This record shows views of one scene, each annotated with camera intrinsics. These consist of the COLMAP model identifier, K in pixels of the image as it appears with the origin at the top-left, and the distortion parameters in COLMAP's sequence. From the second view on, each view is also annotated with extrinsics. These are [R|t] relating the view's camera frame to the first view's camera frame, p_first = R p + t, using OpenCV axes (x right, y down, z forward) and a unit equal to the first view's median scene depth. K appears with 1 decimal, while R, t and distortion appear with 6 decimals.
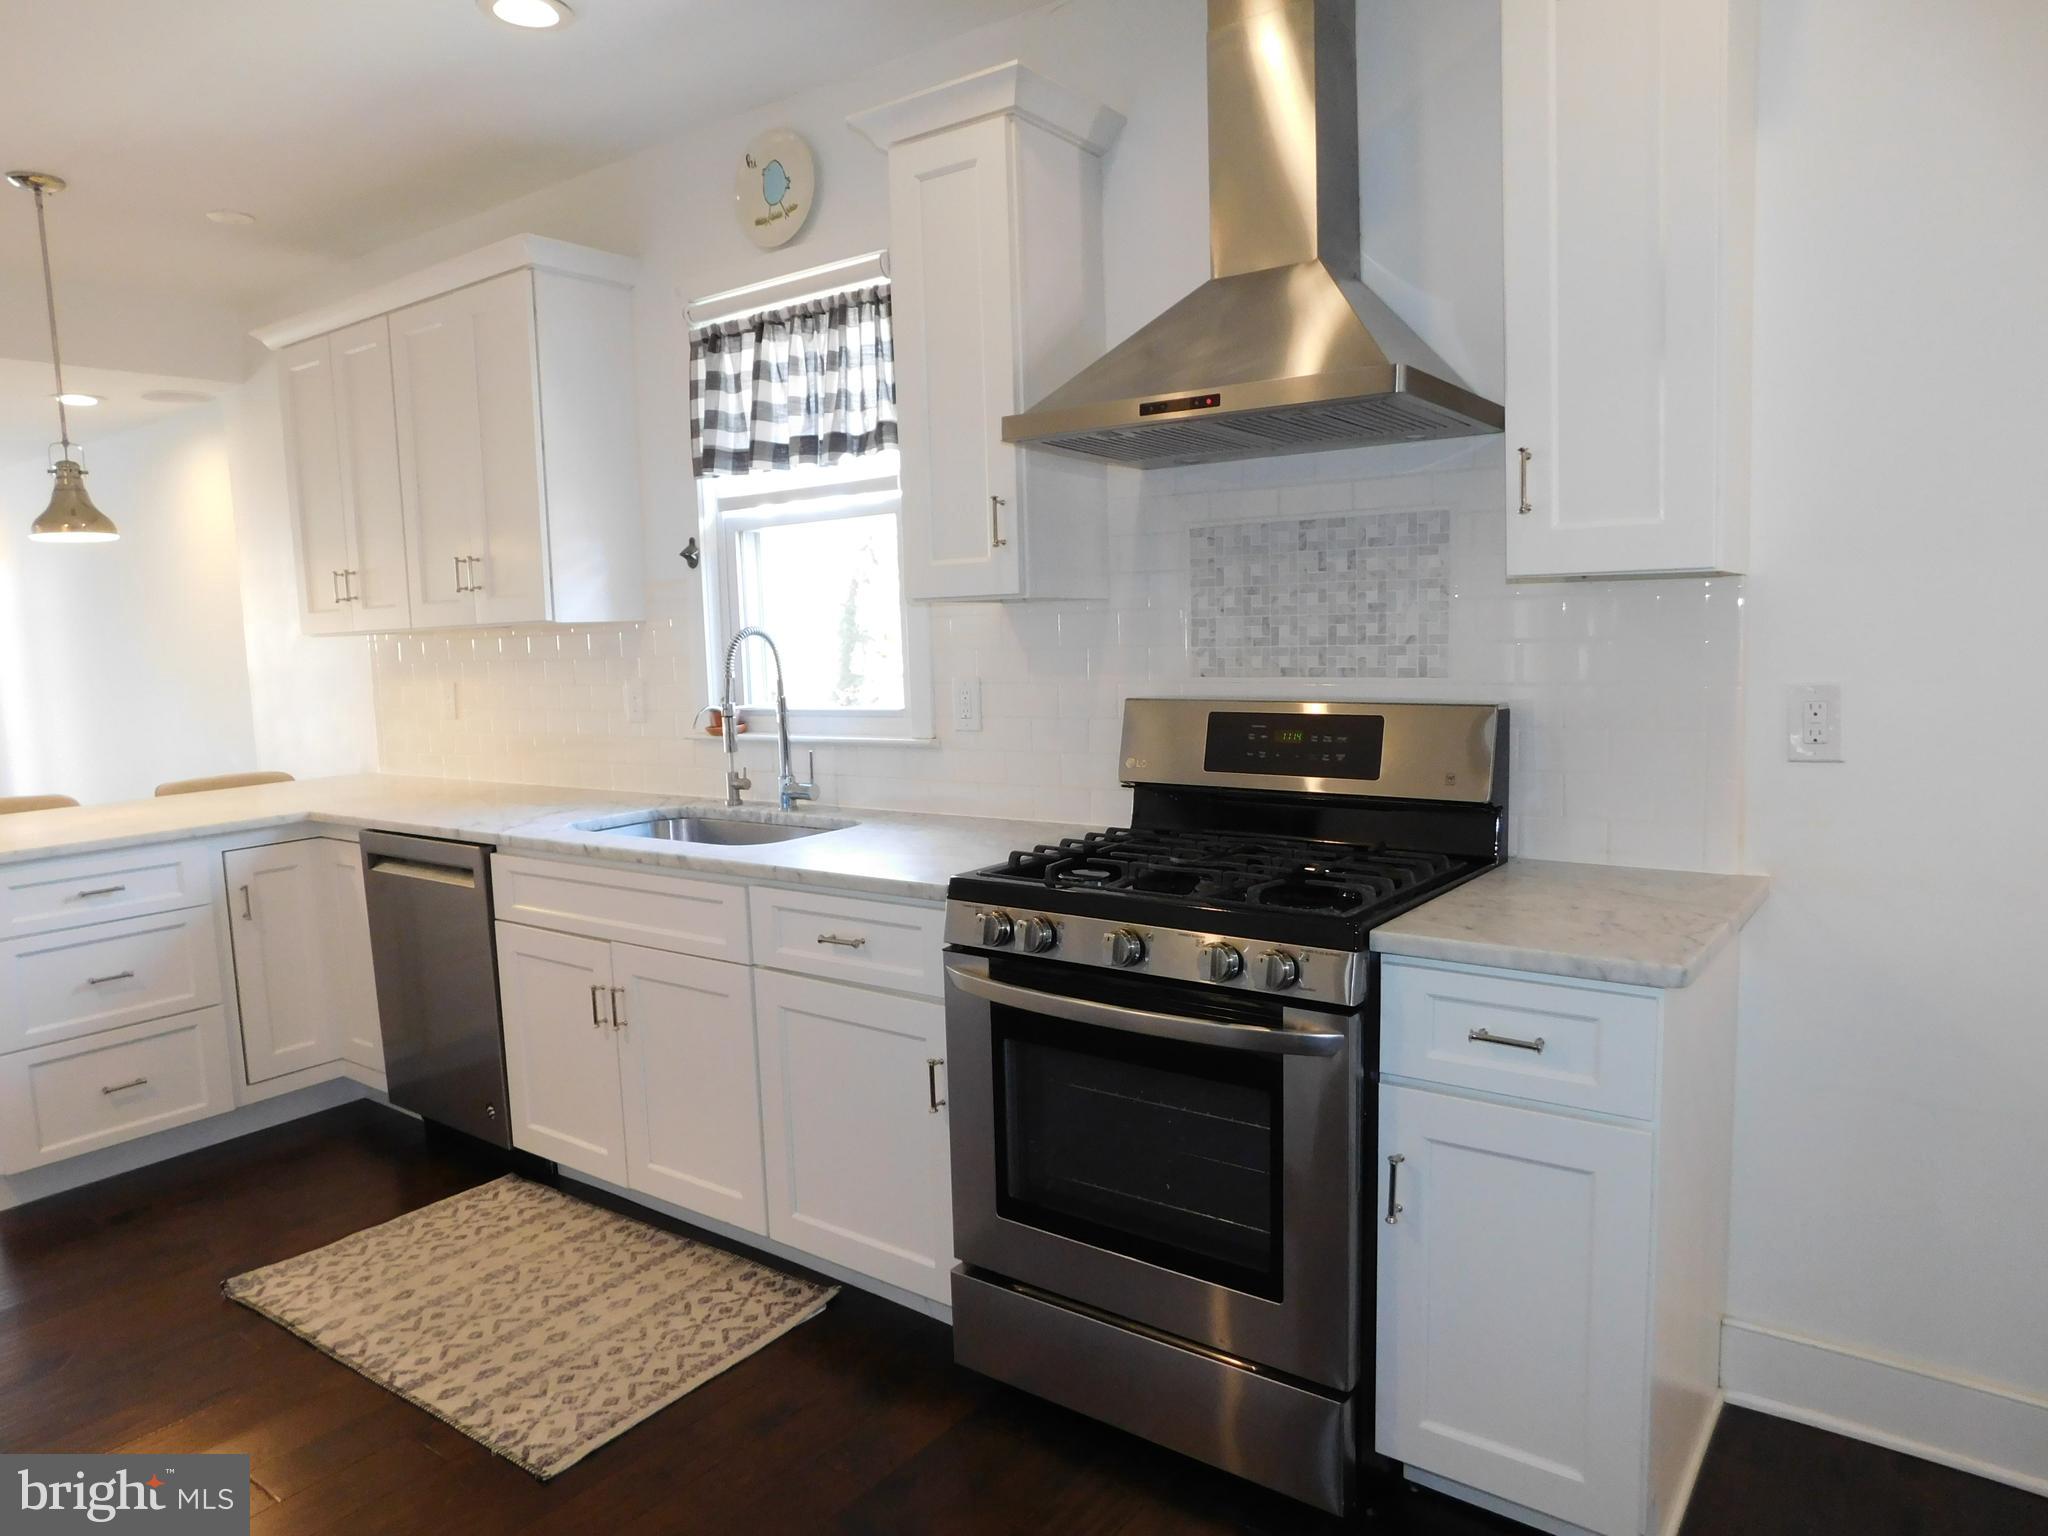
lens RADIAL K [[1359.1, 0, 1024.0], [0, 1359.1, 768.0], [0, 0, 1]] dist [-0.079013, 0.059765]
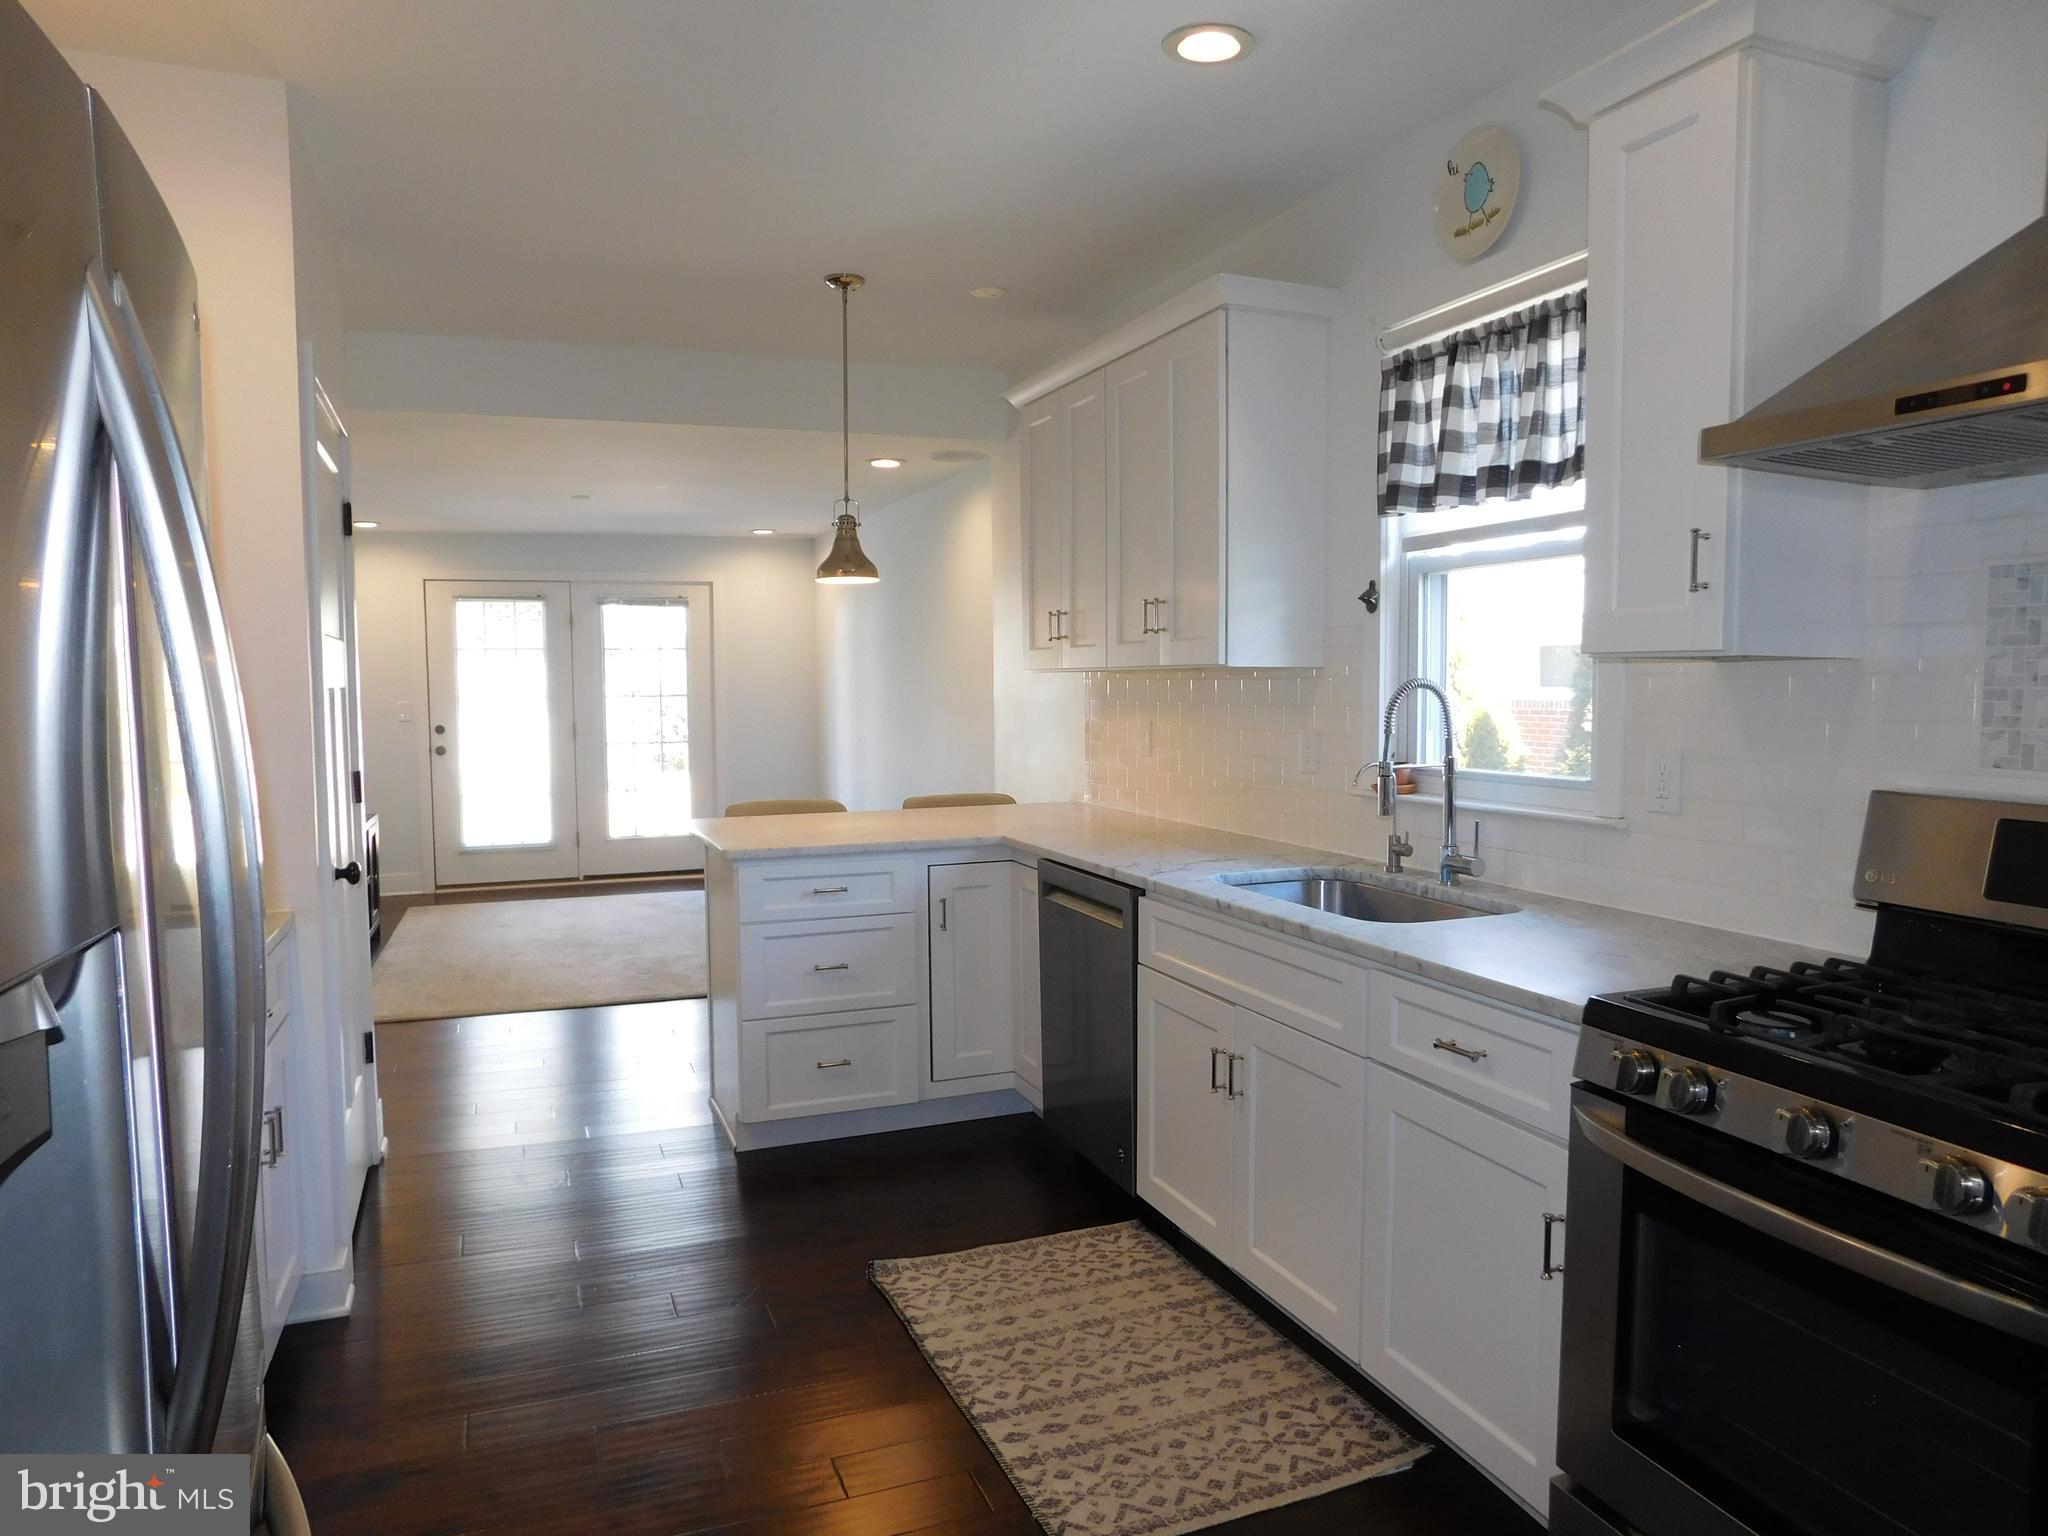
lens RADIAL K [[1359.1, 0, 1024.0], [0, 1359.1, 768.0], [0, 0, 1]] dist [-0.079013, 0.059765]
pose [[0.850292, 0.063961, -0.522410, 0.050154], [-0.080547, 0.996710, -0.009069, -0.015700], [0.520111, 0.049790, 0.852646, 0.098807]]
